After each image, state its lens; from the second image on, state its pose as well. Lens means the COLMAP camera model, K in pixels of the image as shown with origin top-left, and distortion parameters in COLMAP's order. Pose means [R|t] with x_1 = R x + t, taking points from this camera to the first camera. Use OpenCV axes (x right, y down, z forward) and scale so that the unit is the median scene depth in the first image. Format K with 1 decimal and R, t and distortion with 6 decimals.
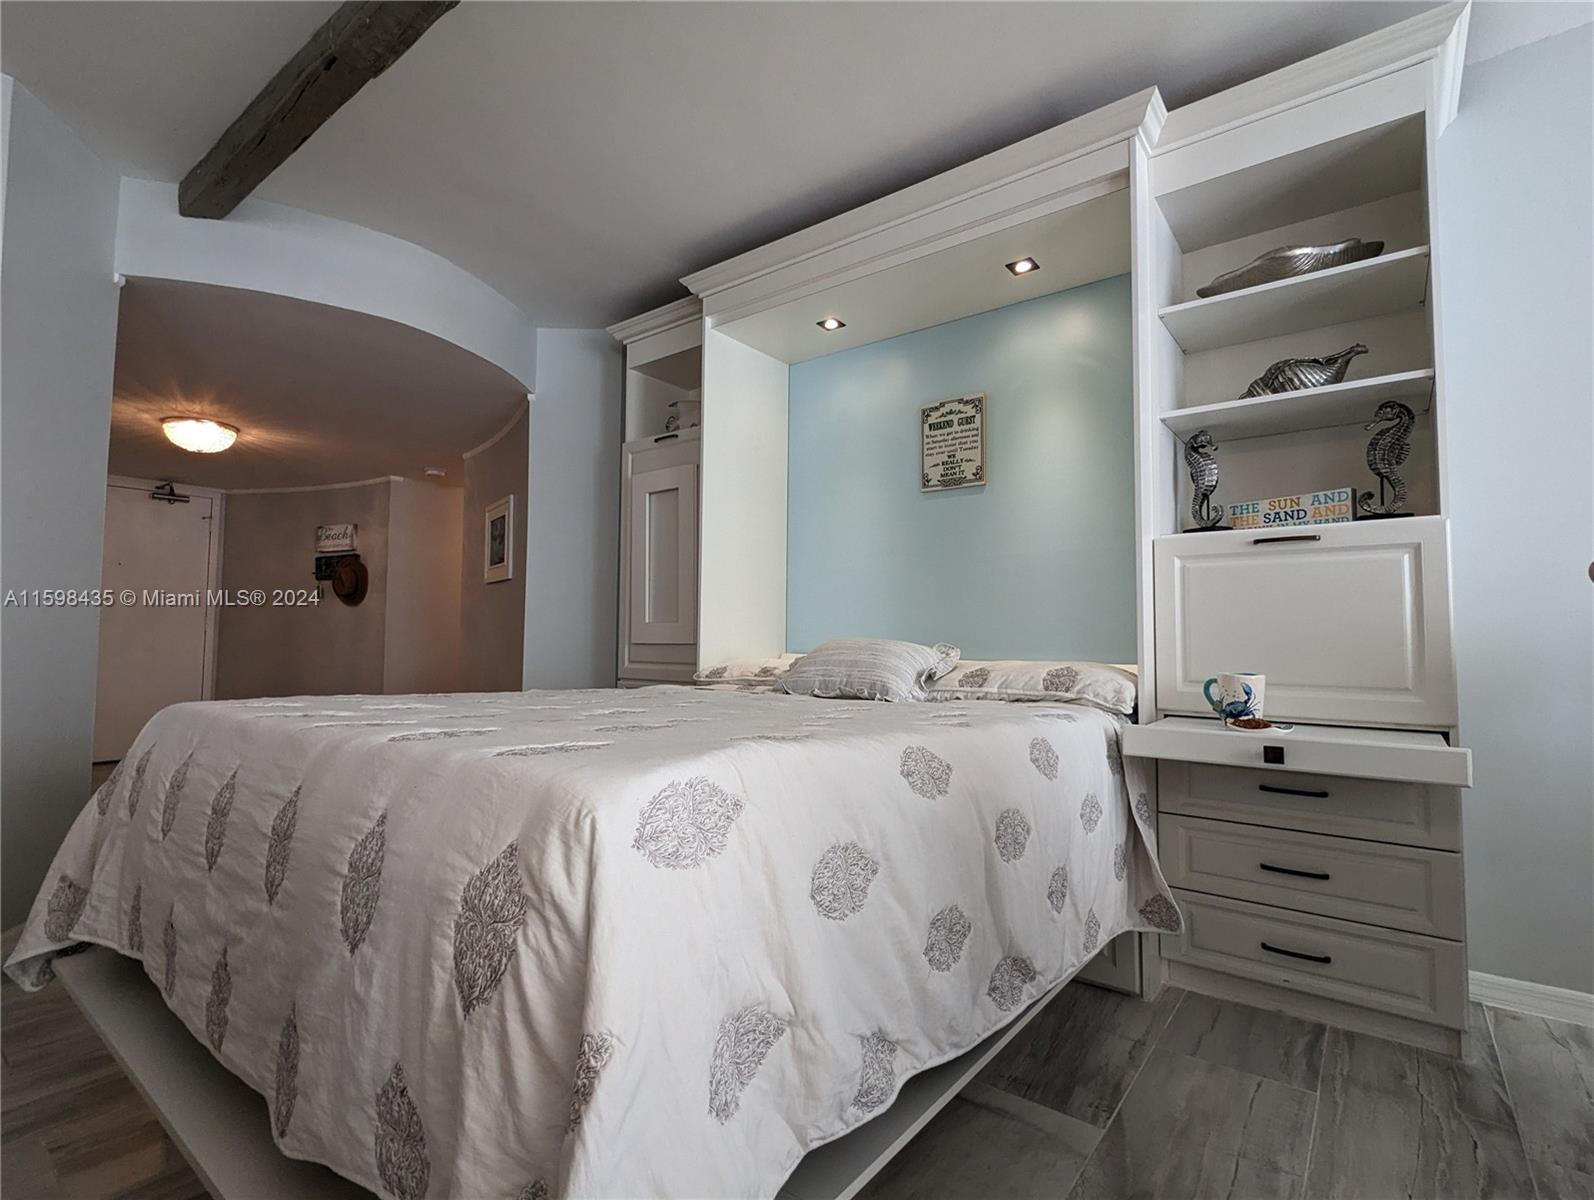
lens RADIAL K [[760.3, 0, 789.8], [0, 760.3, 598.9], [0, 0, 1]] dist [-0.001254, 0.001816]
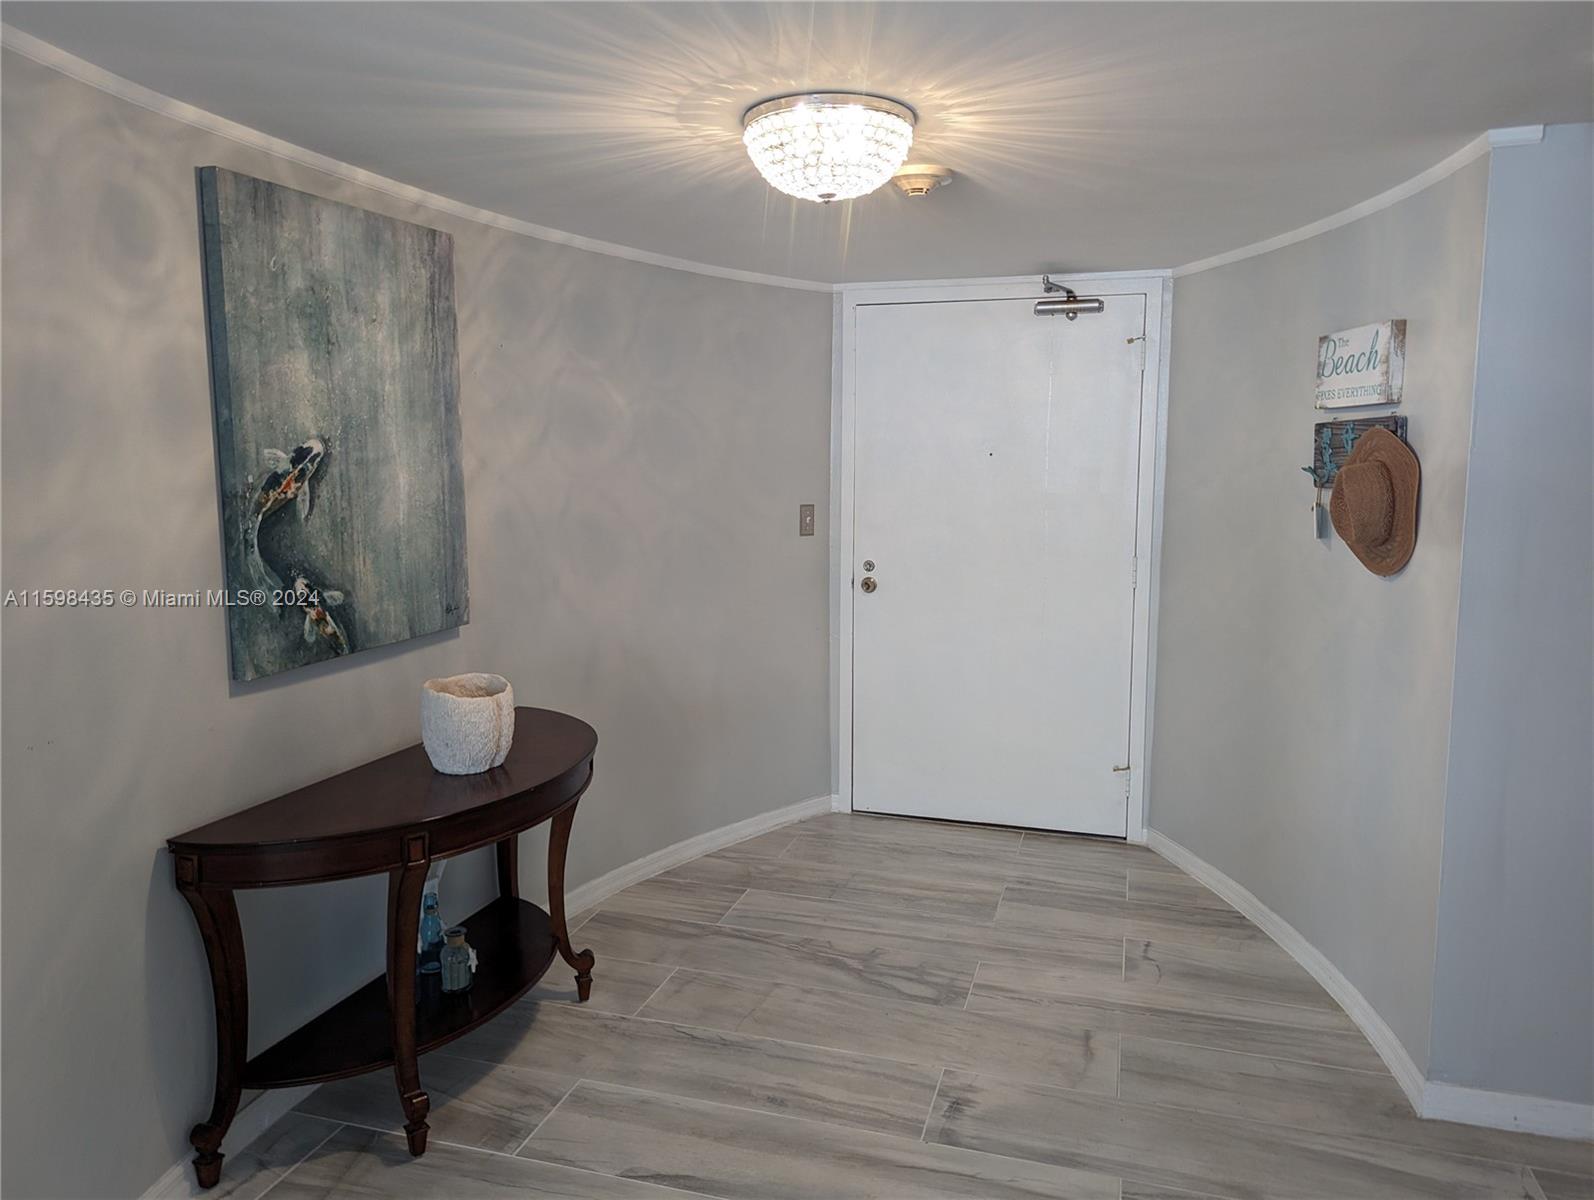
lens RADIAL K [[1128.0, 0, 789.6], [0, 1128.0, 586.0], [0, 0, 1]] dist [0.050478, -0.044299]
pose [[0.361757, 0.105618, -0.926270, -0.579804], [0.053556, 0.989567, 0.133752, -0.184678], [0.930733, -0.097994, 0.352326, 1.626565]]
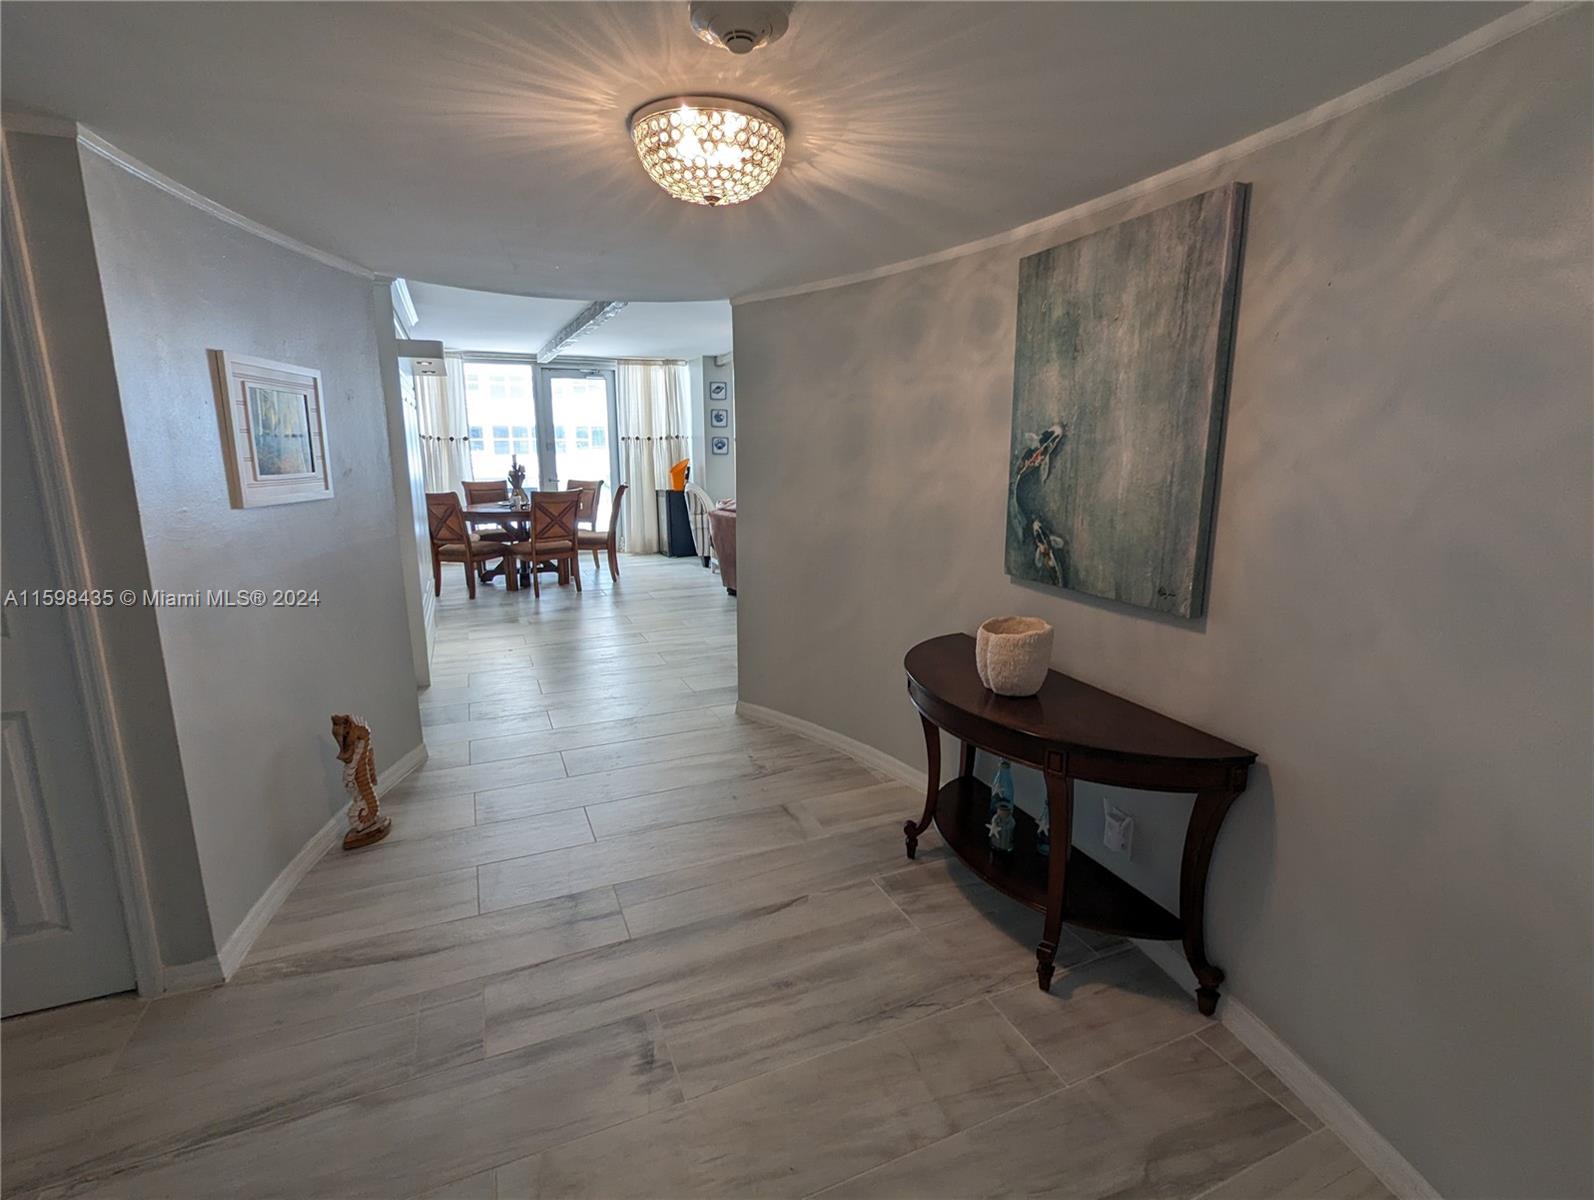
lens RADIAL K [[760.3, 0, 796.0], [0, 760.3, 600.2], [0, 0, 1]] dist [-0.001254, 0.001816]
pose [[-0.879192, -0.102457, 0.465321, -2.125921], [-0.032131, 0.987132, 0.156643, -0.111790], [-0.475382, 0.122768, -0.871171, 2.809058]]
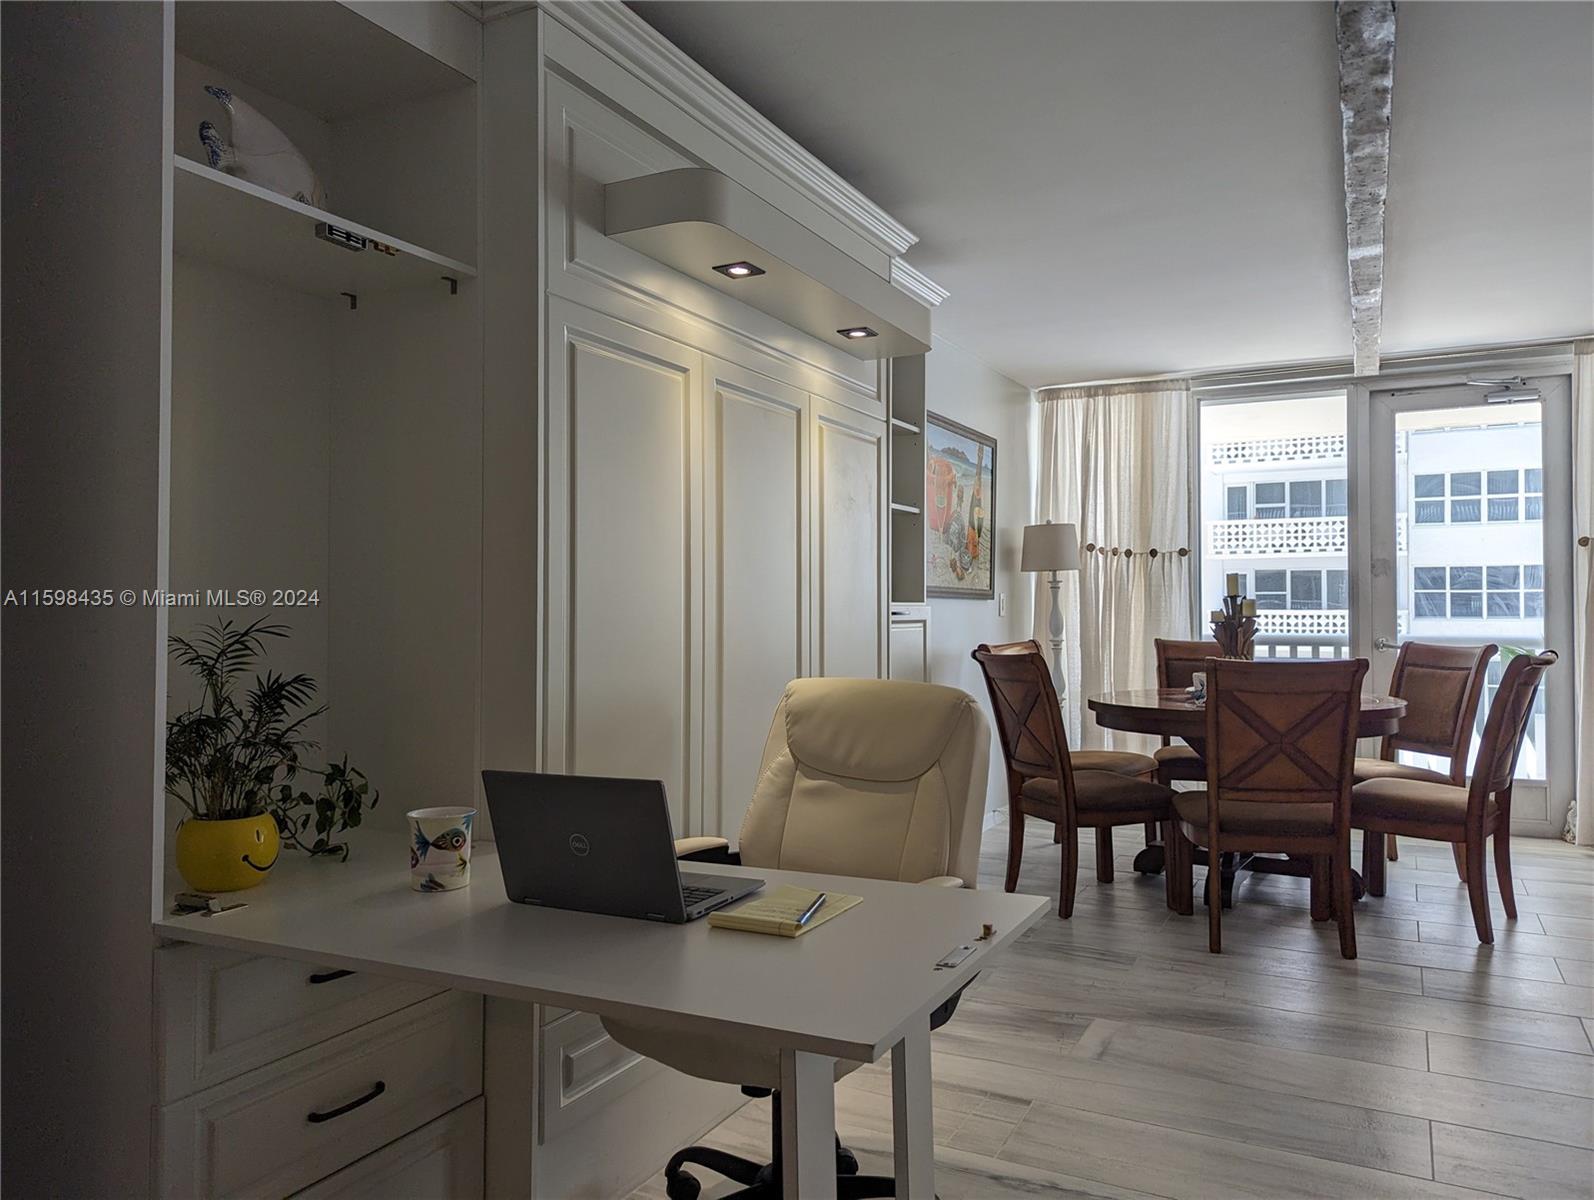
lens RADIAL K [[1128.0, 0, 819.2], [0, 1128.0, 594.6], [0, 0, 1]] dist [0.050478, -0.044299]
pose [[-0.193812, 0.005572, 0.981023, -1.194160], [-0.053216, 0.998452, -0.016185, -0.064762], [-0.979594, -0.055343, -0.193216, 1.391311]]
